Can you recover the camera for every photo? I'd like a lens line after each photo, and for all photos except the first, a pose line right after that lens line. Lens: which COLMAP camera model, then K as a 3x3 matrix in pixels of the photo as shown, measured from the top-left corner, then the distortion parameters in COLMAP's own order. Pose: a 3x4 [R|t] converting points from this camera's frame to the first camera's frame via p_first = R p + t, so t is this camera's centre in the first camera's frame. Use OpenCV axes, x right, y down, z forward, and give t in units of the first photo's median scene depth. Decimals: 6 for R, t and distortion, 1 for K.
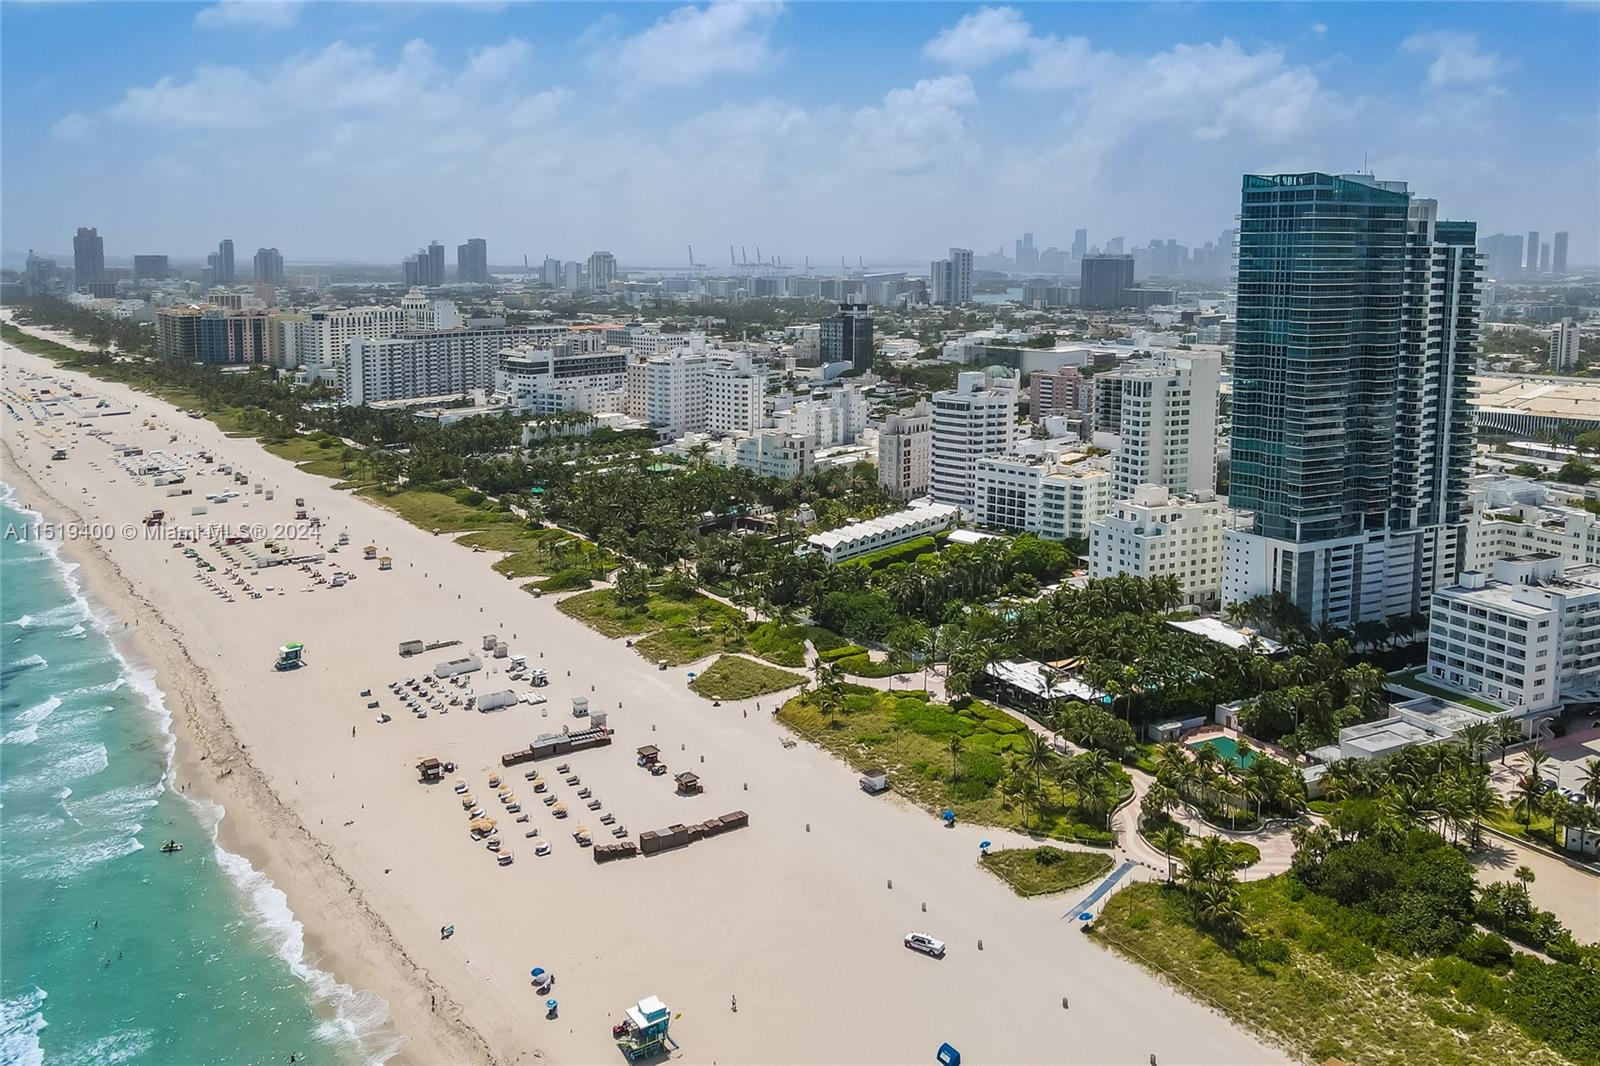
lens RADIAL K [[1207.3, 0, 779.7], [0, 1207.3, 378.7], [0, 0, 1]] dist [0.007628, 0.010798]
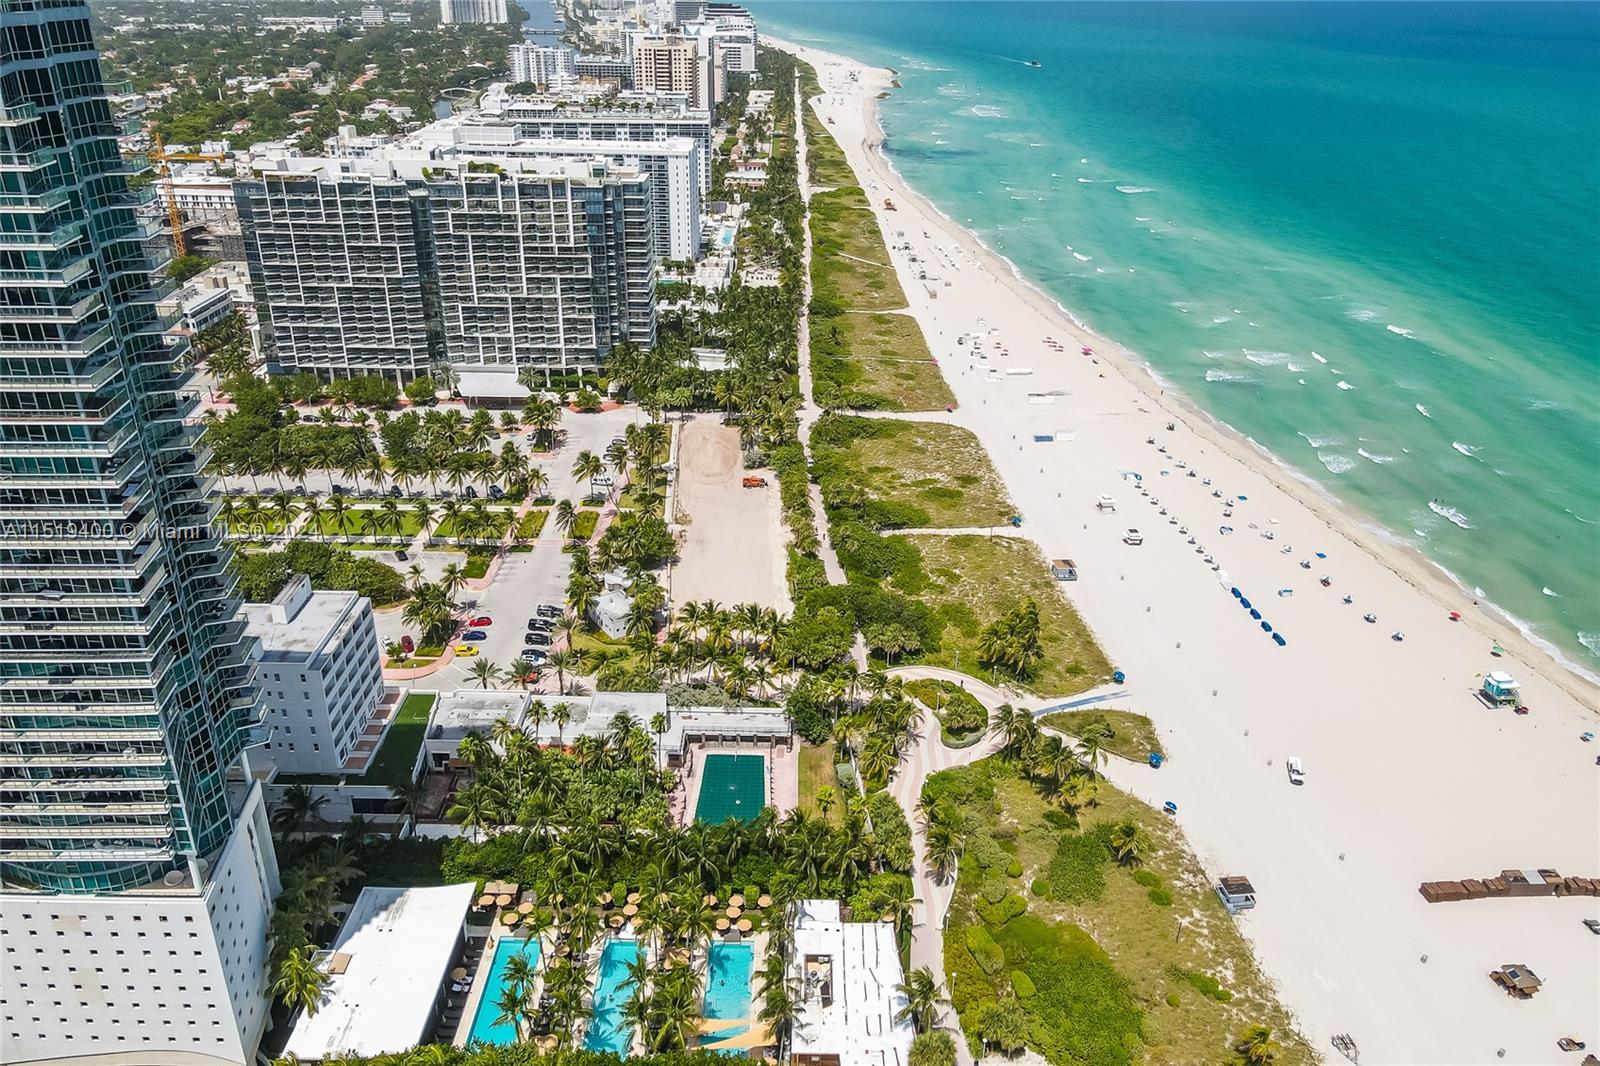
lens RADIAL K [[1178.8, 0, 789.4], [0, 1178.8, 493.2], [0, 0, 1]] dist [0.003493, 0.007408]
pose [[-0.886155, -0.205325, 0.415417, 0.048300], [0.030020, 0.869156, 0.493627, -0.177079], [-0.462416, 0.449900, -0.764043, 1.084481]]
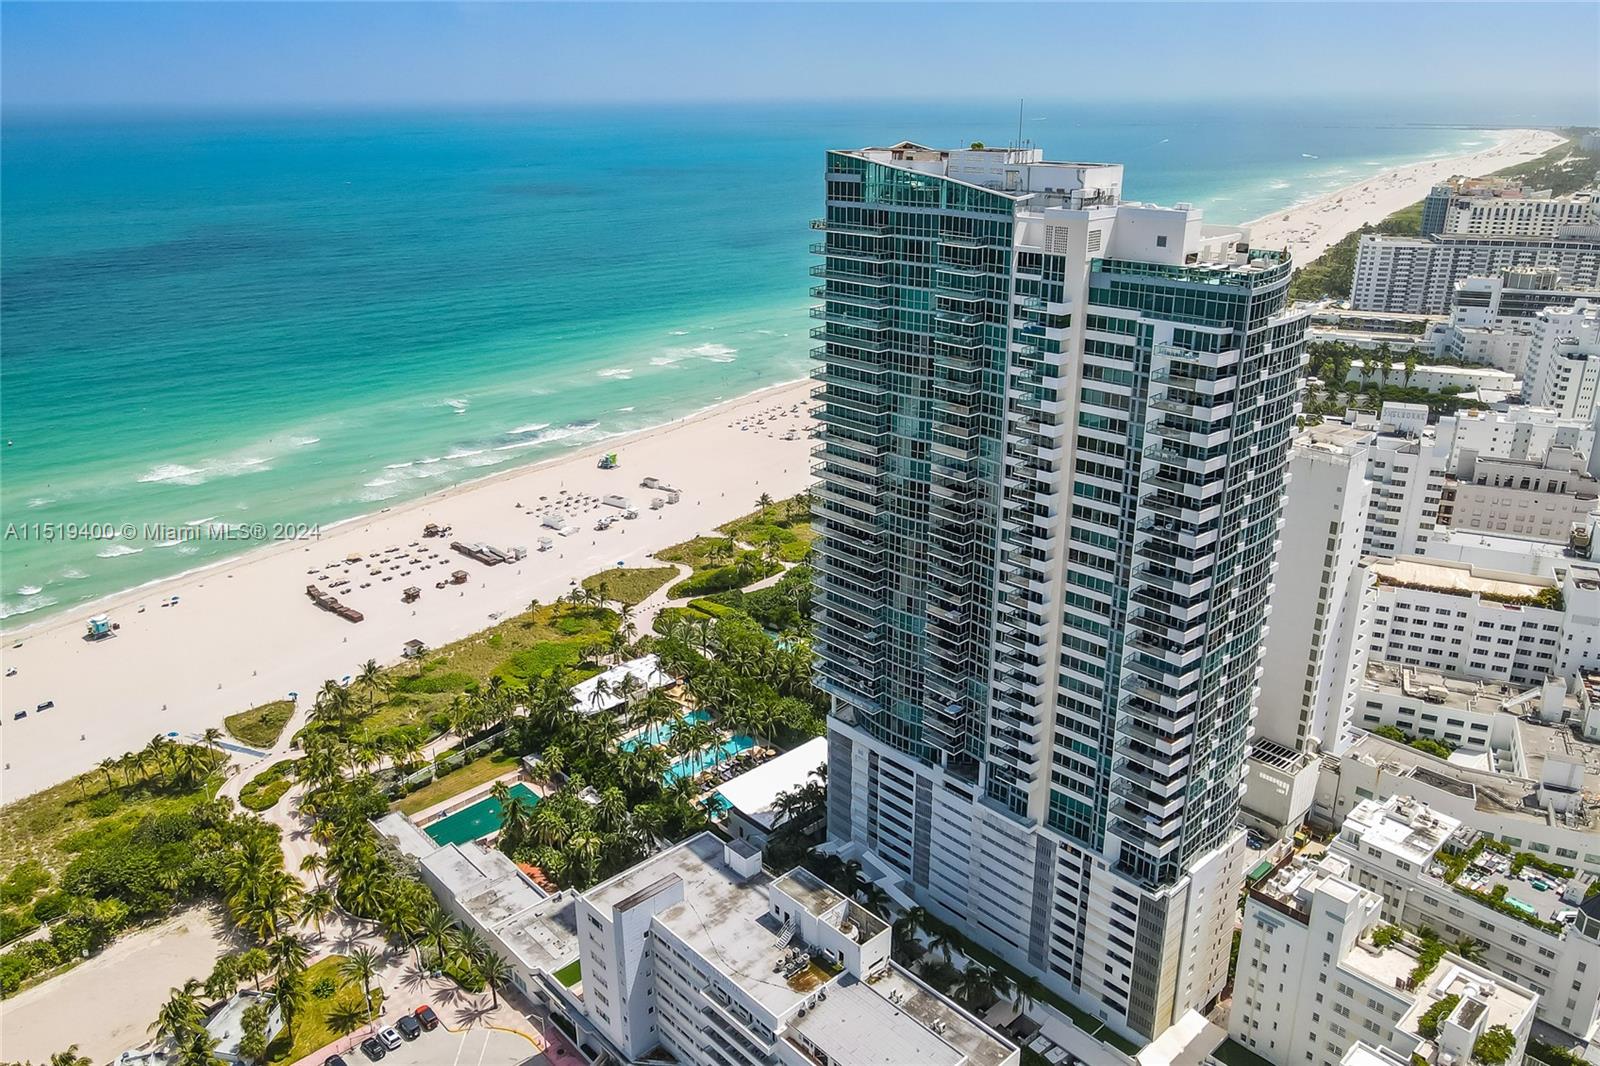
lens RADIAL K [[1178.8, 0, 789.4], [0, 1178.8, 493.2], [0, 0, 1]] dist [0.003493, 0.007408]
pose [[0.276235, 0.302503, -0.912242, 0.878825], [-0.085269, 0.953145, 0.290247, -0.153592], [0.957300, -0.002390, 0.289086, 0.698569]]
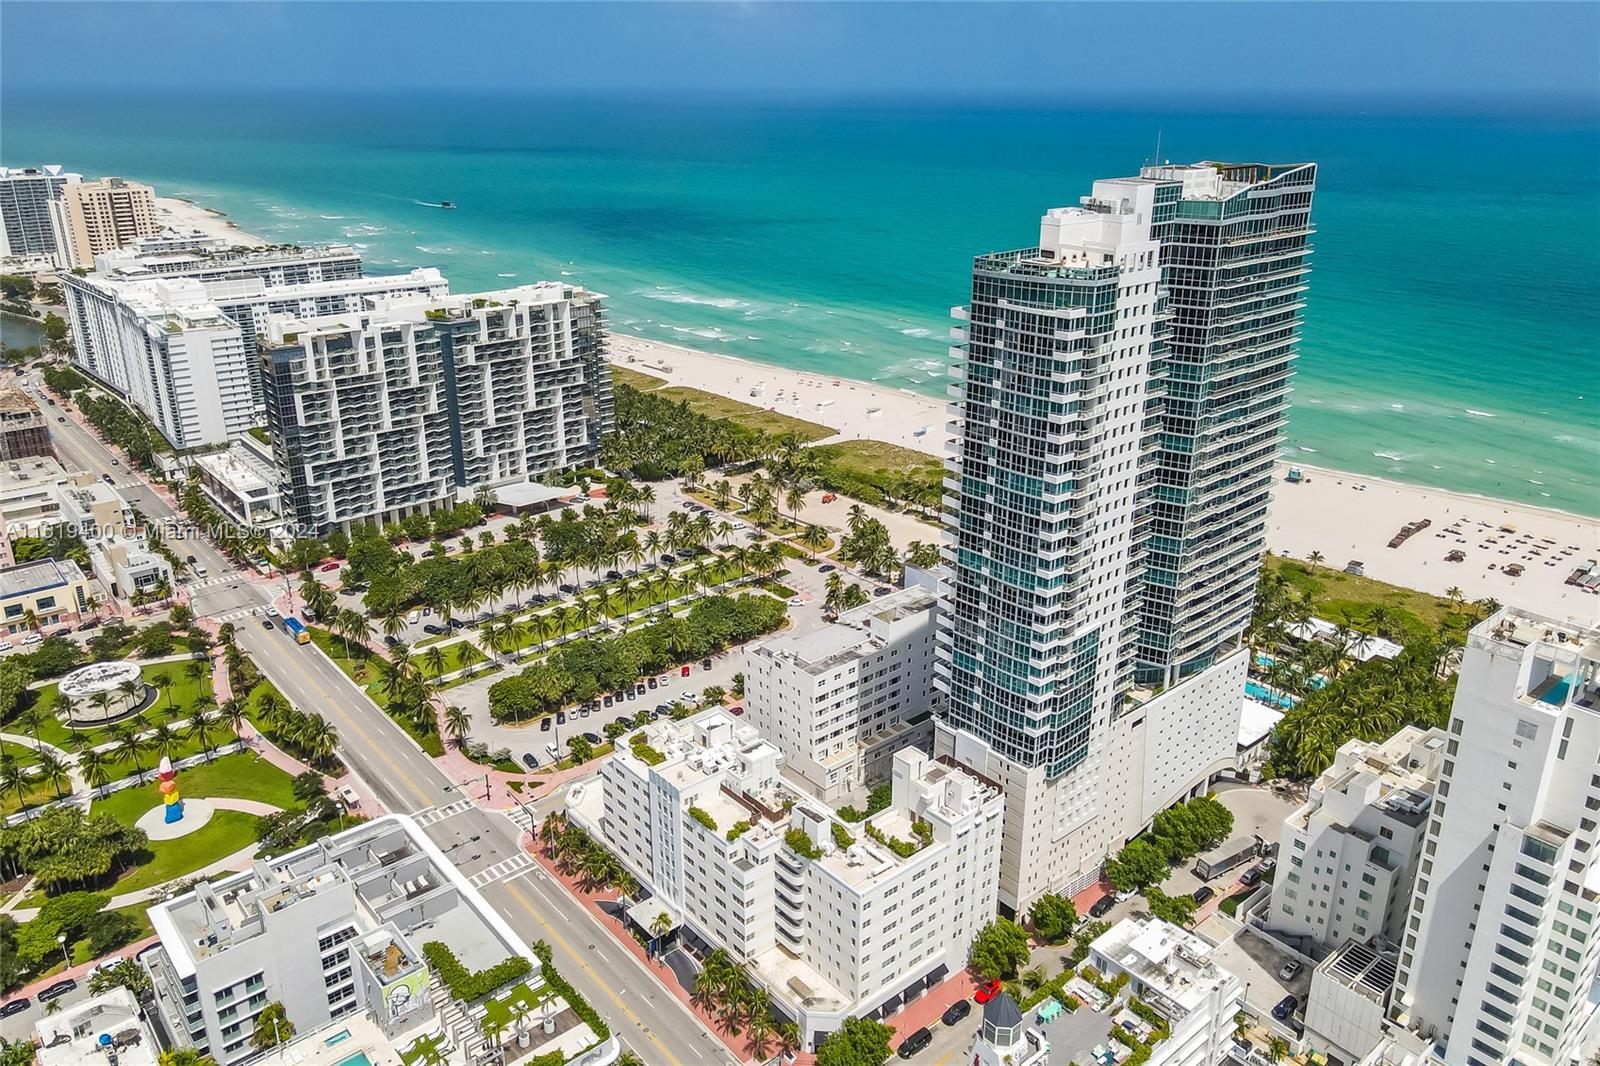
lens RADIAL K [[1164.1, 0, 787.0], [0, 1164.1, 537.1], [0, 0, 1]] dist [0.008143, 0.002752]
pose [[-0.973329, 0.079572, -0.215170, 0.746764], [-0.027843, 0.890014, 0.455082, -0.242700], [0.227716, 0.448936, -0.864061, 1.435715]]
